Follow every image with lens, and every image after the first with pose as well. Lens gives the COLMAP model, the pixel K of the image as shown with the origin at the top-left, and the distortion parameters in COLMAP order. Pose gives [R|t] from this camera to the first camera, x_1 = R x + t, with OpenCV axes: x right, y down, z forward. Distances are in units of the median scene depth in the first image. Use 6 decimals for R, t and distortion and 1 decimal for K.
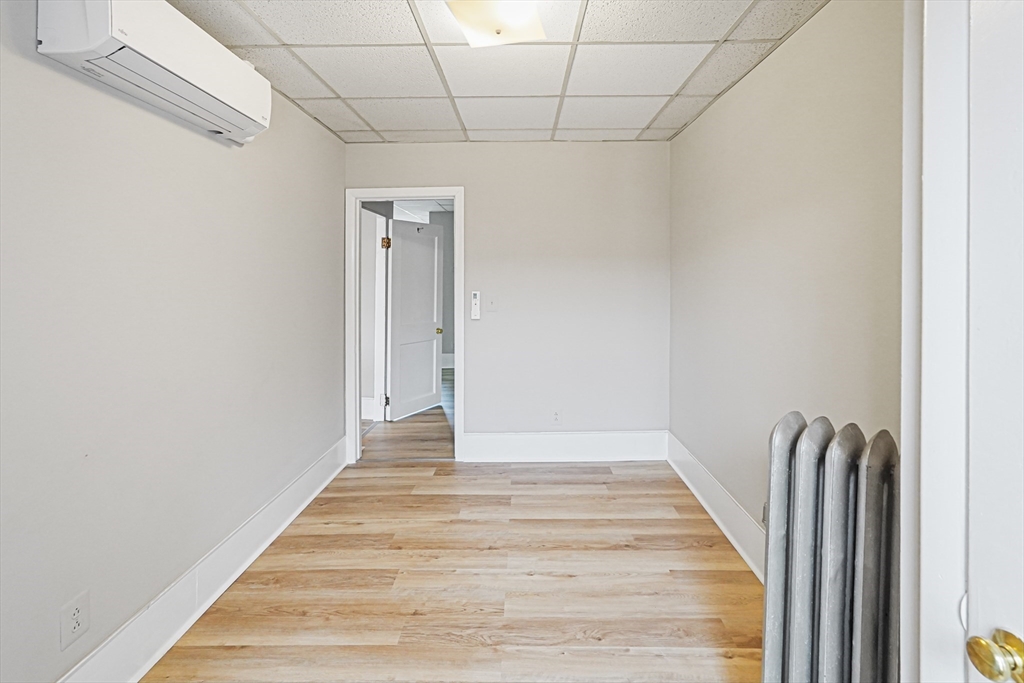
lens RADIAL K [[528.1, 0, 515.7], [0, 528.1, 267.1], [0, 0, 1]] dist [-0.007591, 0.001009]
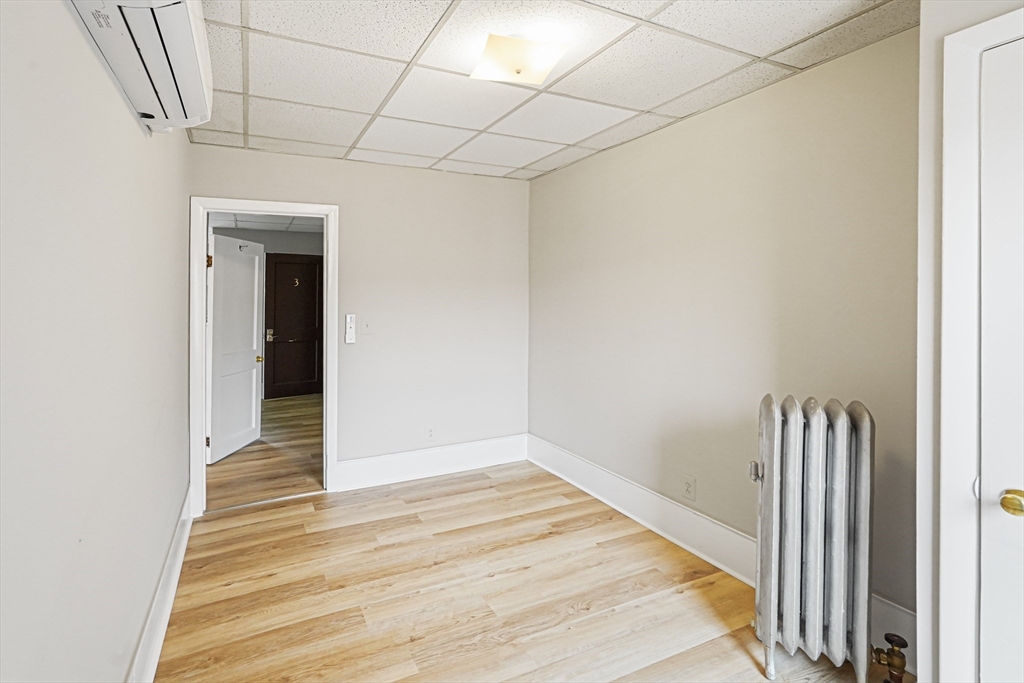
lens RADIAL K [[504.5, 0, 509.2], [0, 504.5, 292.4], [0, 0, 1]] dist [-0.004839, 0.001147]
pose [[0.887942, 0.008130, 0.459884, -0.369792], [-0.009168, 0.999958, 0.000023, 0.004155], [-0.459865, -0.004237, 0.887979, 0.064144]]
